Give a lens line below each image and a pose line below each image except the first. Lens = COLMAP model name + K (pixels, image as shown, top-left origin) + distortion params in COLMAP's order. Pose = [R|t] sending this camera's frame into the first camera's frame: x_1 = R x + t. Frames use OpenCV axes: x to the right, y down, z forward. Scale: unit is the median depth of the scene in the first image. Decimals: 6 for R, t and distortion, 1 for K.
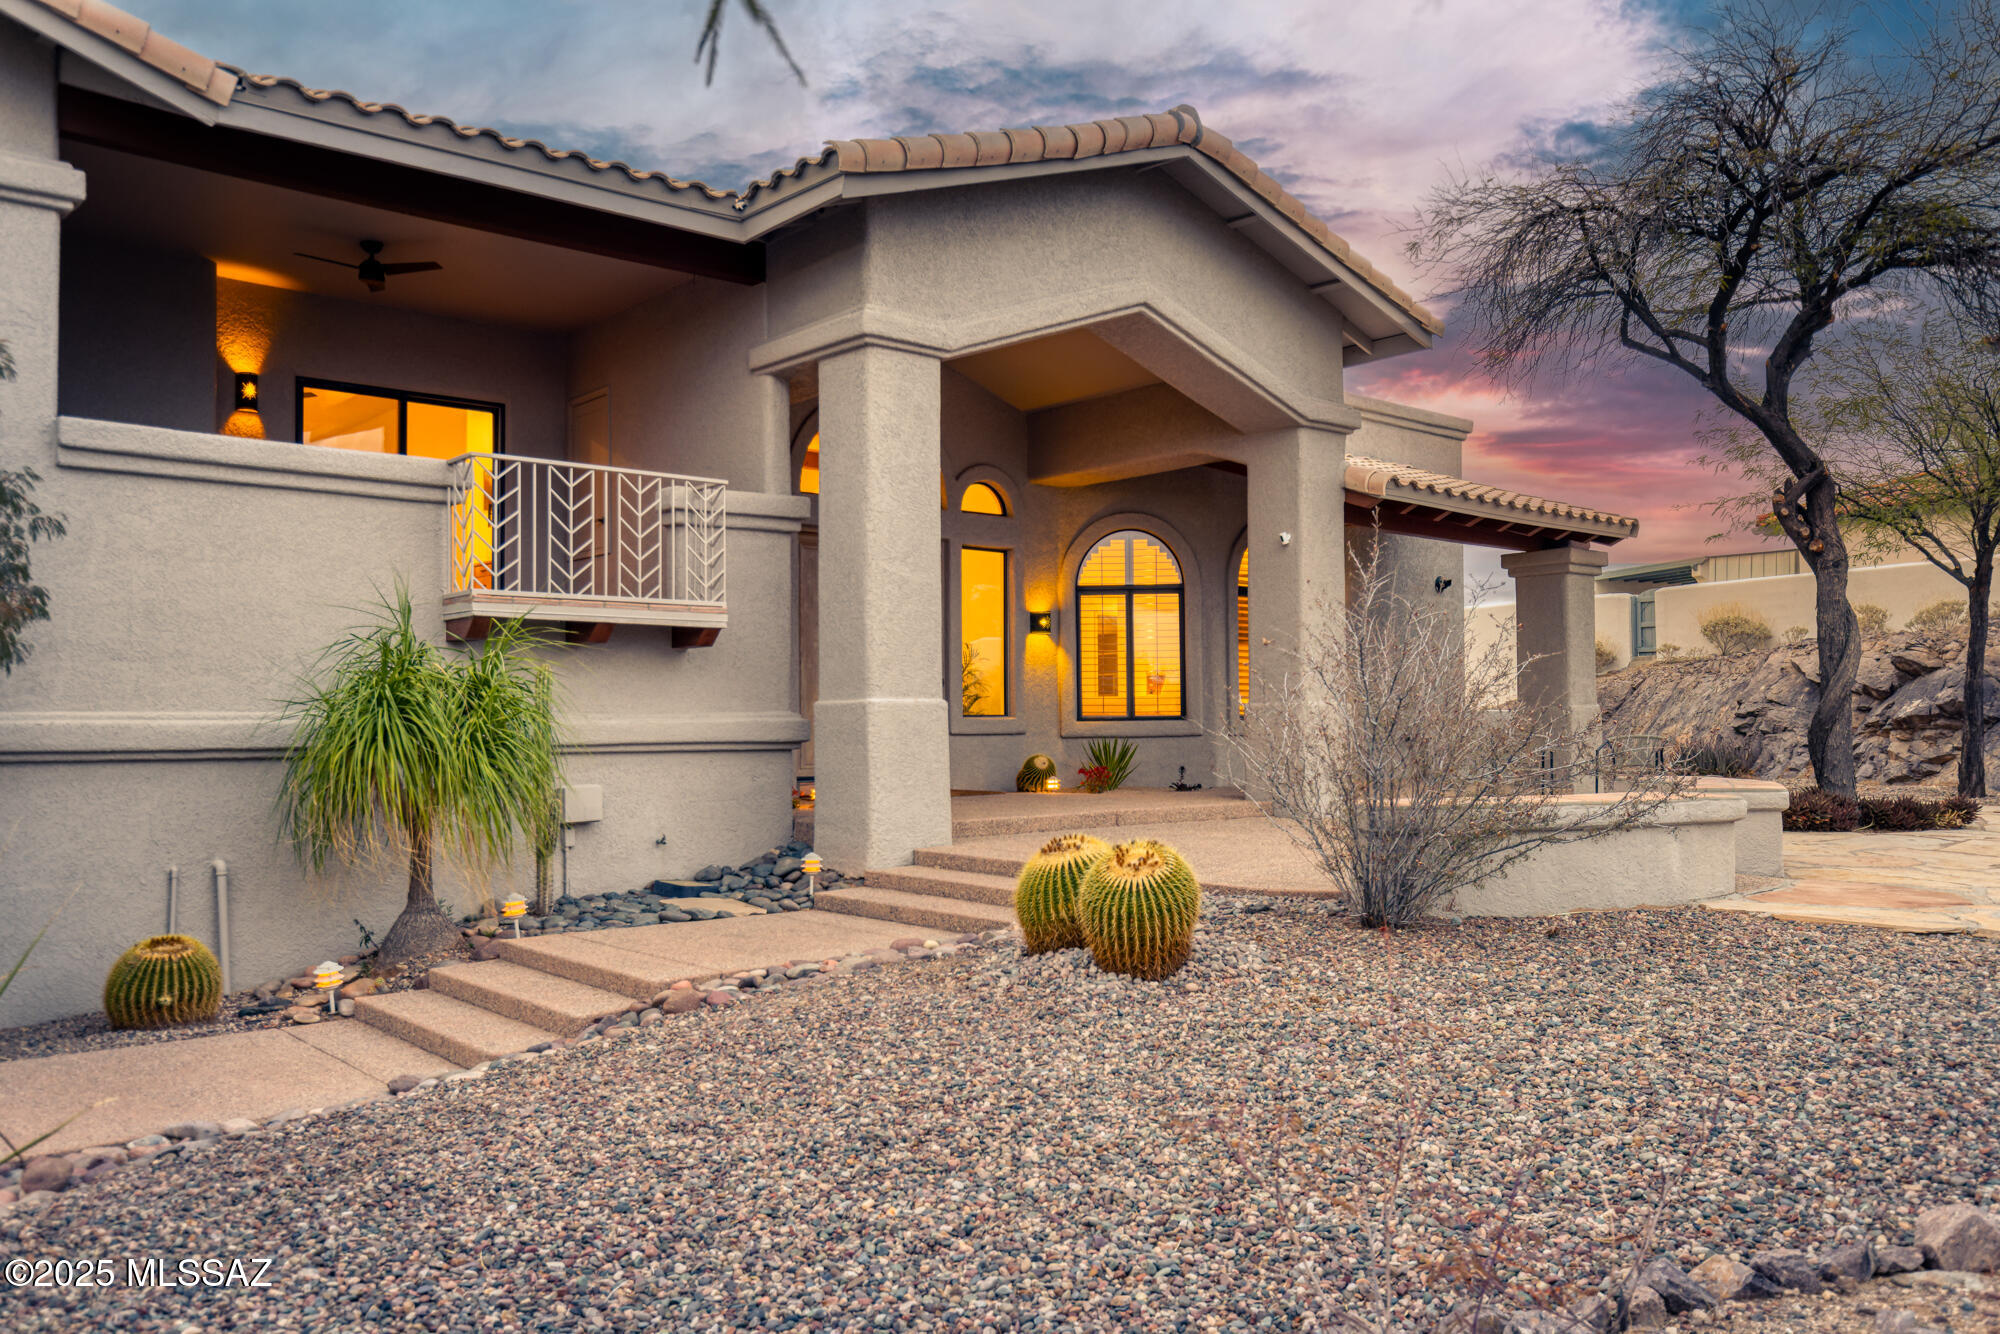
lens RADIAL K [[1518.8, 0, 1000.0], [0, 1518.8, 667.0], [0, 0, 1]] dist [-0.006443, -0.002123]
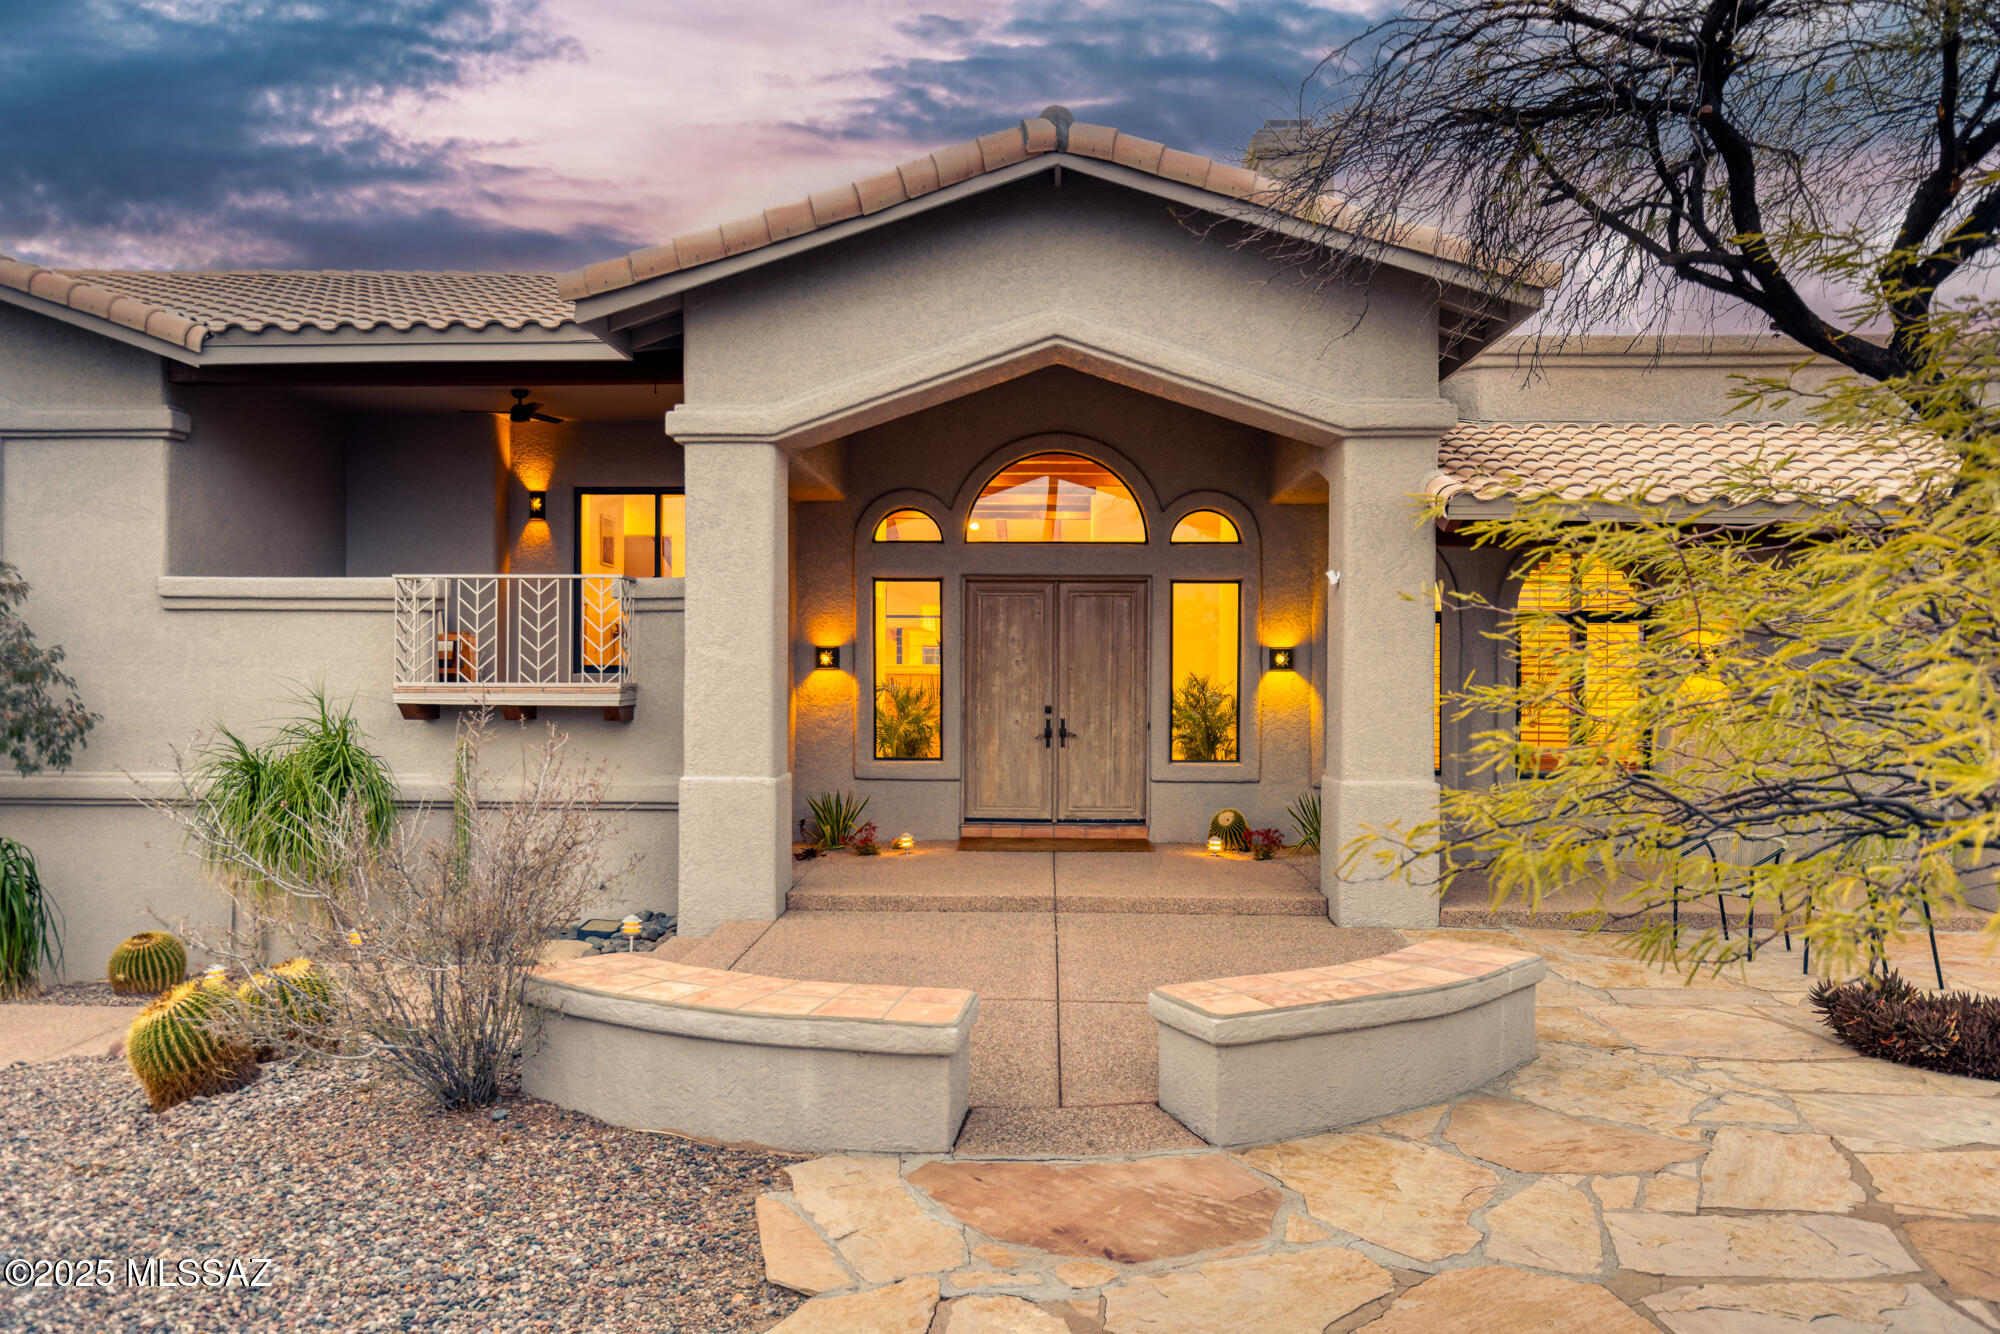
lens RADIAL K [[1447.3, 0, 1000.0], [0, 1447.3, 667.0], [0, 0, 1]] dist [0.003337, -0.000358]
pose [[0.732629, 0.006247, -0.680600, 0.733969], [0.018007, 0.999430, 0.028557, -0.077480], [0.680390, -0.033177, 0.732099, 0.388255]]
